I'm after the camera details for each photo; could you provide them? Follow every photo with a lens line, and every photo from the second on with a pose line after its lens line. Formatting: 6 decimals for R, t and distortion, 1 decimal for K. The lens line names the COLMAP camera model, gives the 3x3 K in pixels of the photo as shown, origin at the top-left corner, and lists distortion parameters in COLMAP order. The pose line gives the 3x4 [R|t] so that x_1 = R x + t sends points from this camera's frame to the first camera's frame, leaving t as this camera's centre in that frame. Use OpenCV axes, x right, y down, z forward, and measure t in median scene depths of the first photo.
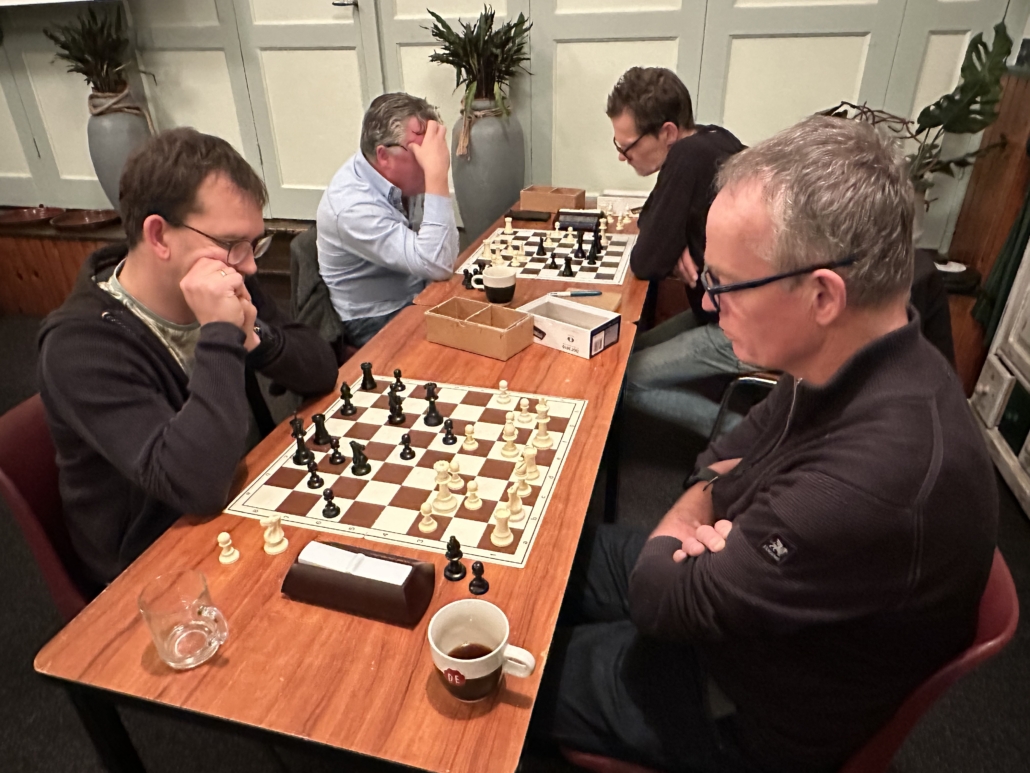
lens RADIAL K [[690.3, 0, 518.0], [0, 690.3, 389.7], [0, 0, 1]] dist [0.005006, -0.000751]
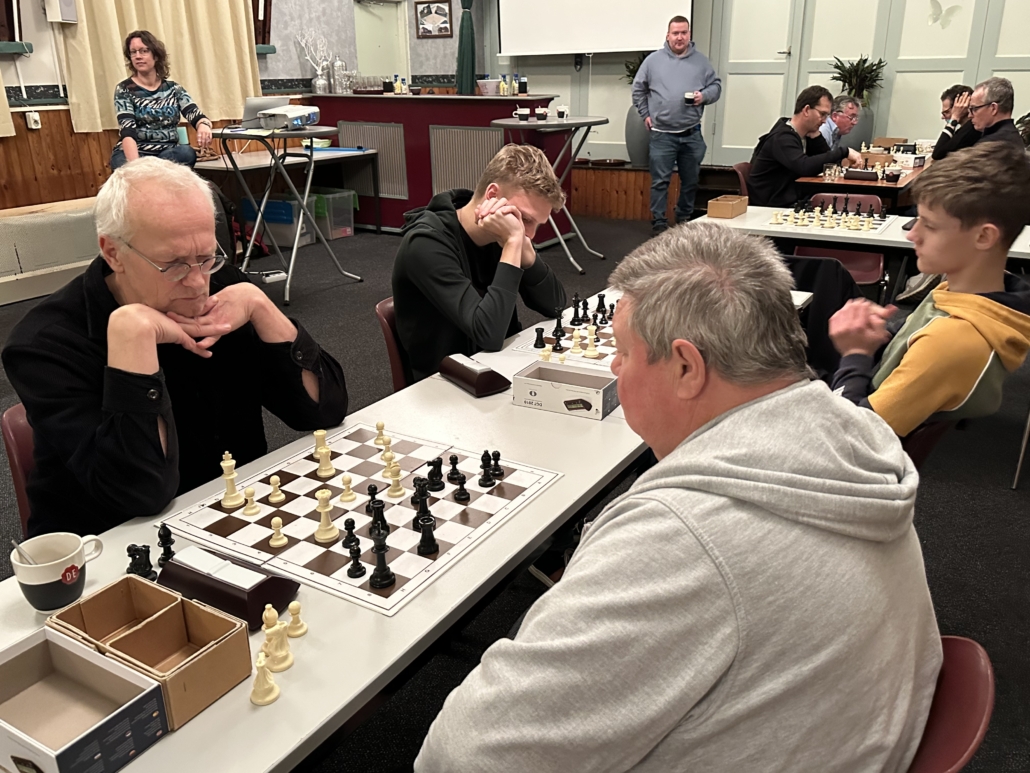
lens RADIAL K [[848.3, 0, 511.7], [0, 848.3, 384.2], [0, 0, 1]] dist [0.015737, -0.027760]
pose [[0.965994, 0.106634, -0.235554, -0.348316], [-0.138337, 0.982791, -0.122410, 0.840582], [0.218447, 0.150834, 0.964121, -1.479748]]
